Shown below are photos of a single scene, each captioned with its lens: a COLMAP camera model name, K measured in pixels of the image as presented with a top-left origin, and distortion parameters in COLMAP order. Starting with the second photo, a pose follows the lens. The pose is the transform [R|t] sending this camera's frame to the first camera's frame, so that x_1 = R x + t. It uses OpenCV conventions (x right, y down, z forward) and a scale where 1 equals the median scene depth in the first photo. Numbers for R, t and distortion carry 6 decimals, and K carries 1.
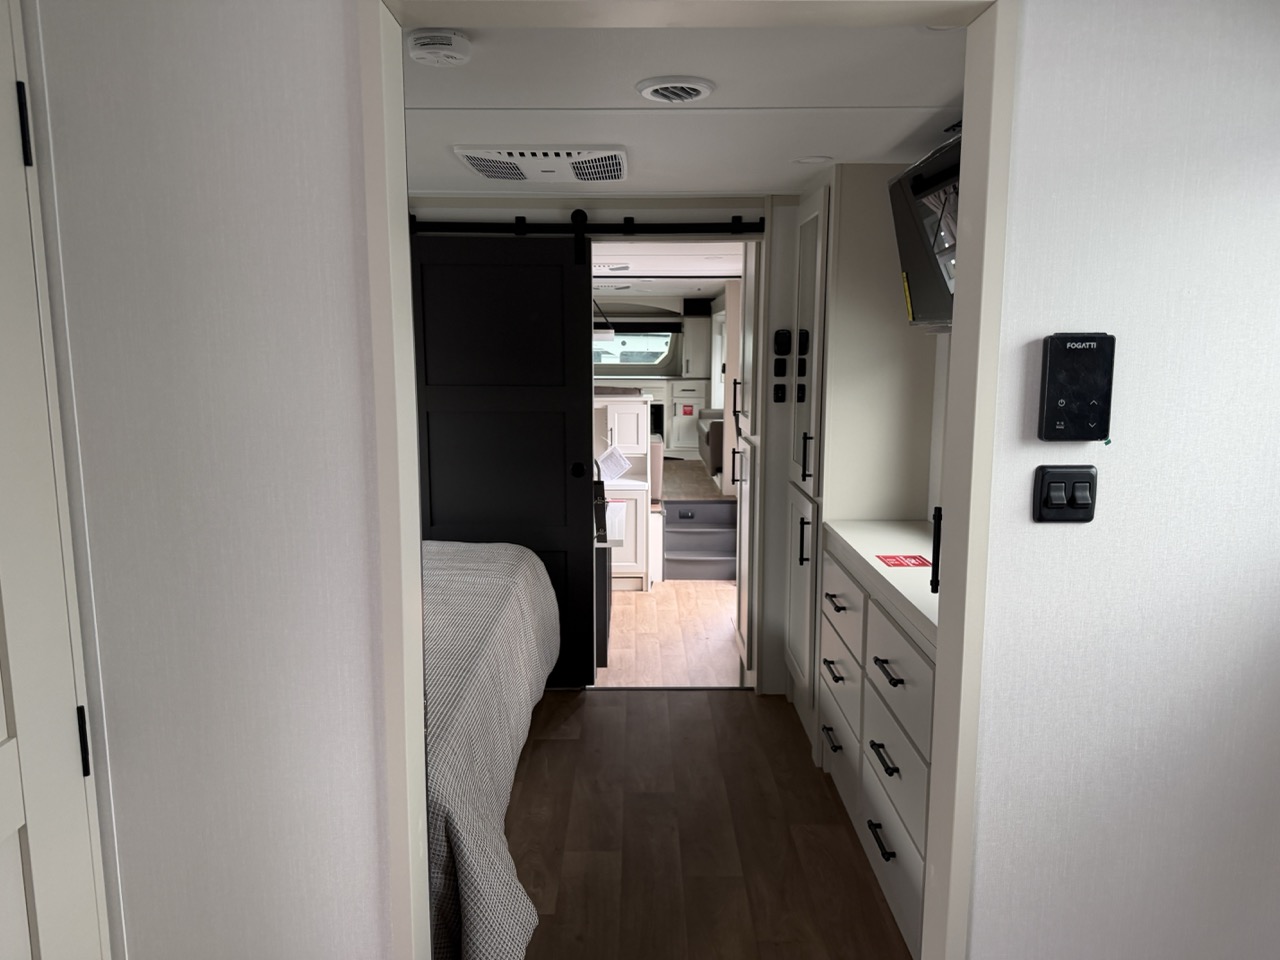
lens RADIAL K [[899.9, 0, 662.1], [0, 899.9, 504.2], [0, 0, 1]] dist [0.051215, -0.063322]
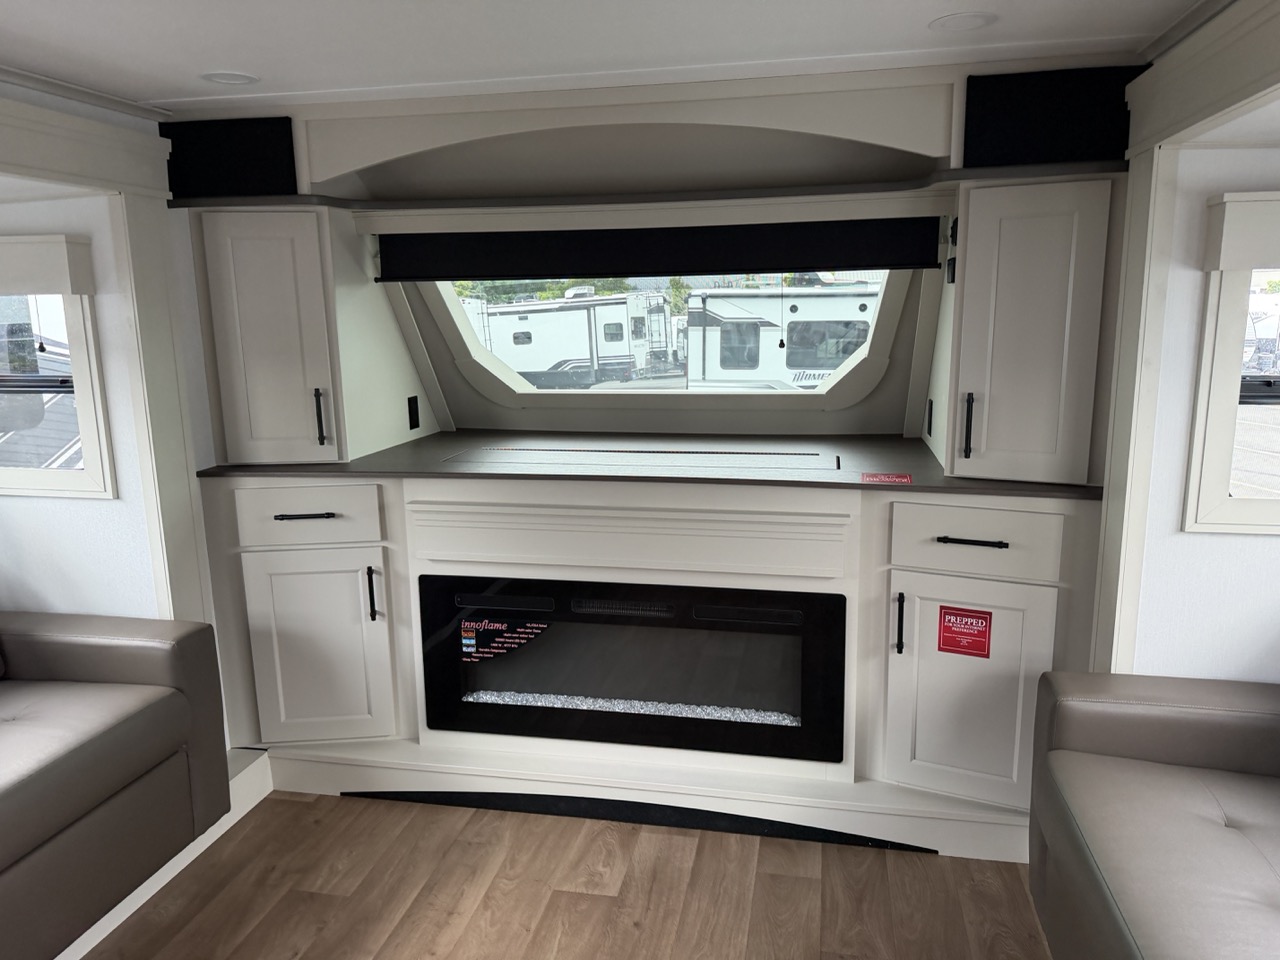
lens RADIAL K [[899.9, 0, 657.3], [0, 899.9, 479.6], [0, 0, 1]] dist [0.051215, -0.063322]
pose [[0.977713, 0.020671, -0.208926, 0.002859], [-0.018467, 0.999751, 0.012497, -0.198632], [0.209132, -0.008361, 0.977852, 1.094792]]
